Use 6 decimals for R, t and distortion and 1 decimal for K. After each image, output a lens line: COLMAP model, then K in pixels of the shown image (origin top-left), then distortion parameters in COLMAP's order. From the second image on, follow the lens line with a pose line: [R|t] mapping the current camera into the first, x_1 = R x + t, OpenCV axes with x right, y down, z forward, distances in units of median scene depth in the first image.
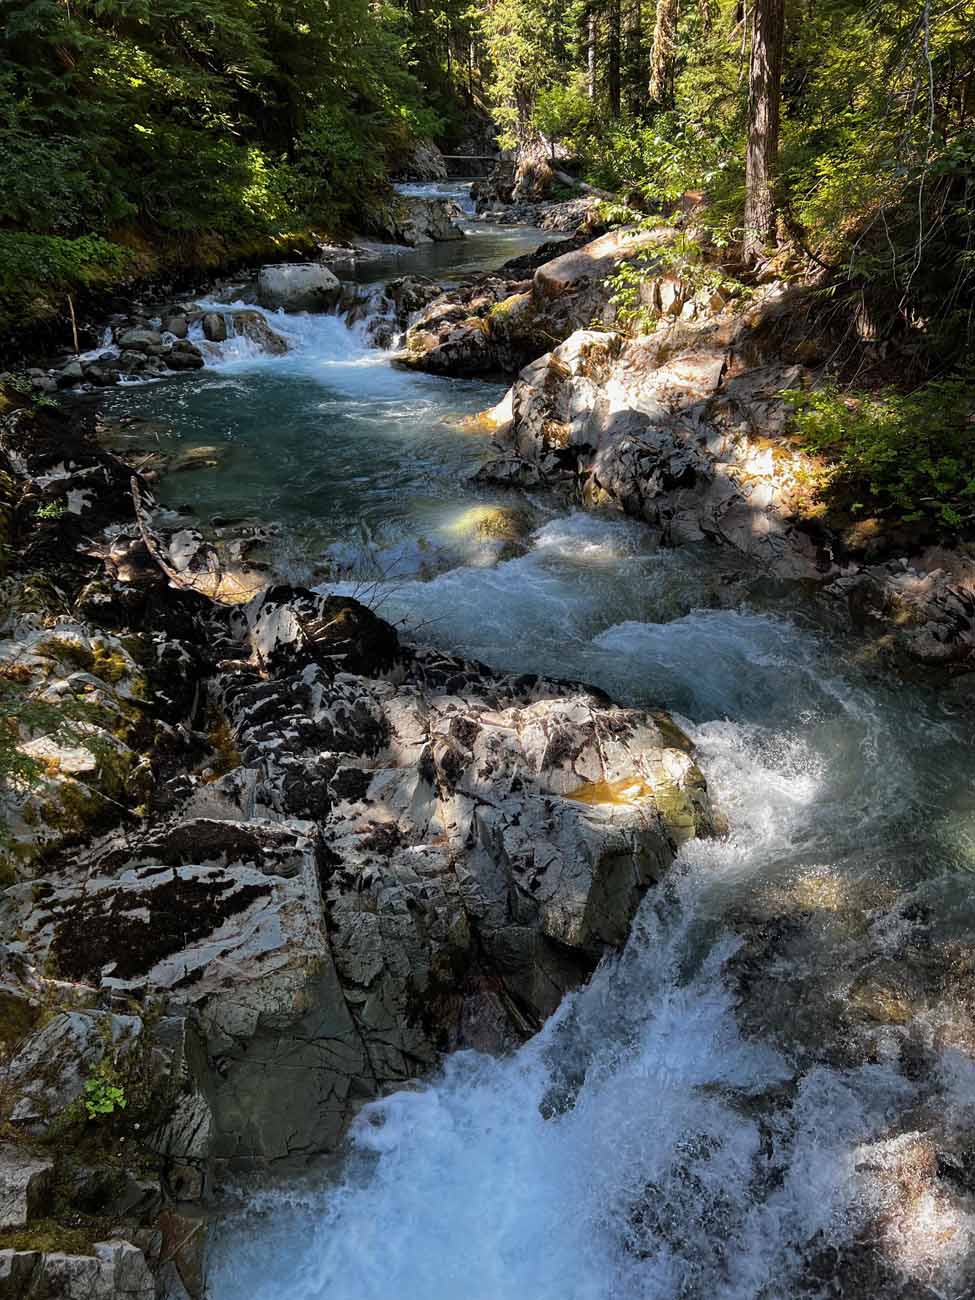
lens RADIAL K [[966.2, 0, 488.2], [0, 966.2, 658.9], [0, 0, 1]] dist [0.060911, -0.065476]
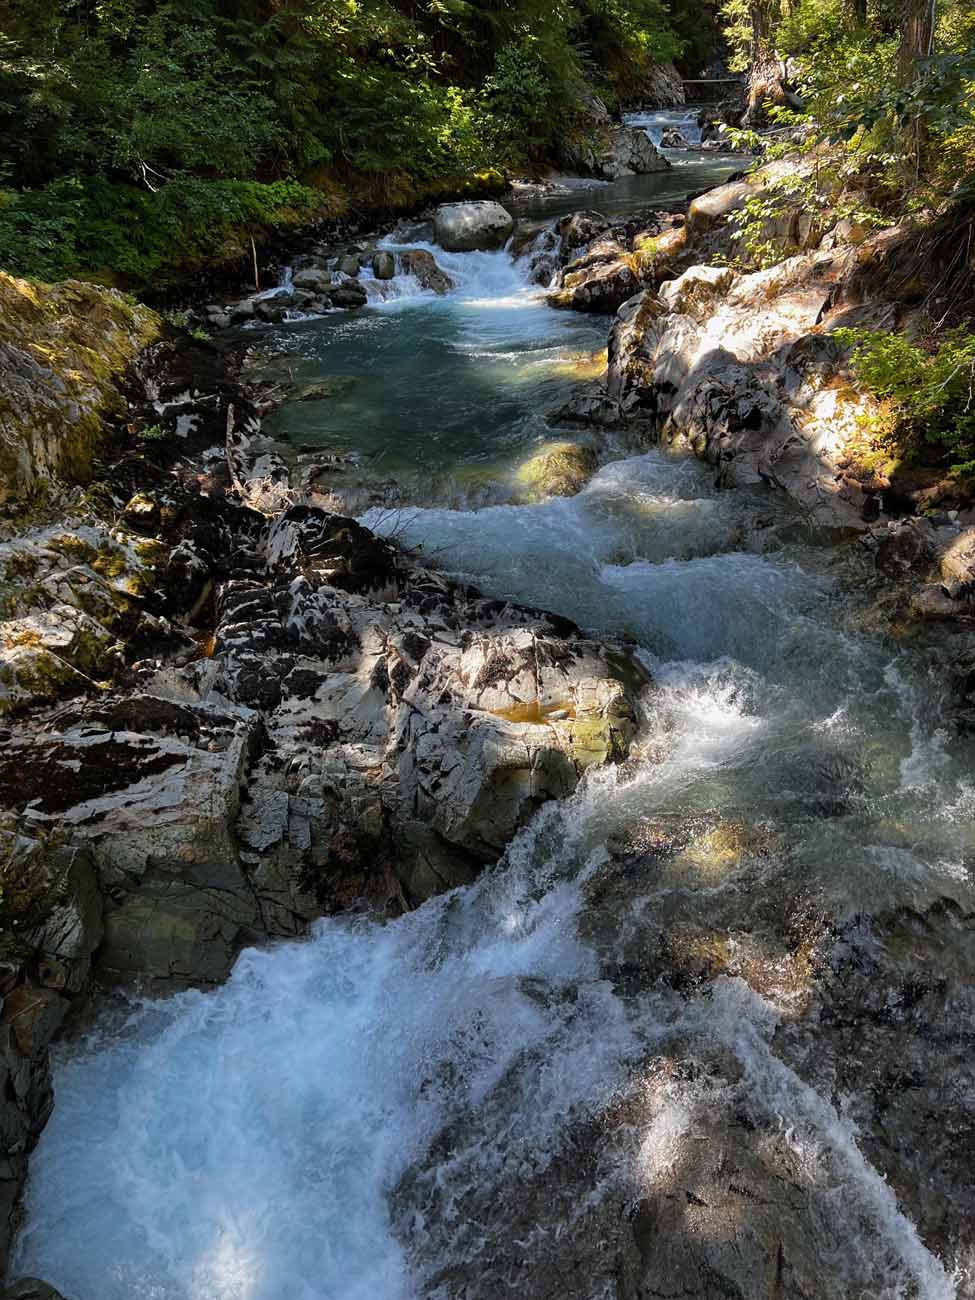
lens RADIAL K [[966.2, 0, 494.7], [0, 966.2, 652.8], [0, 0, 1]] dist [0.060911, -0.065476]
pose [[0.970917, 0.081916, -0.224965, 0.120365], [-0.070150, 0.995741, 0.059822, 0.004517], [0.228907, -0.042301, 0.972529, -0.014069]]
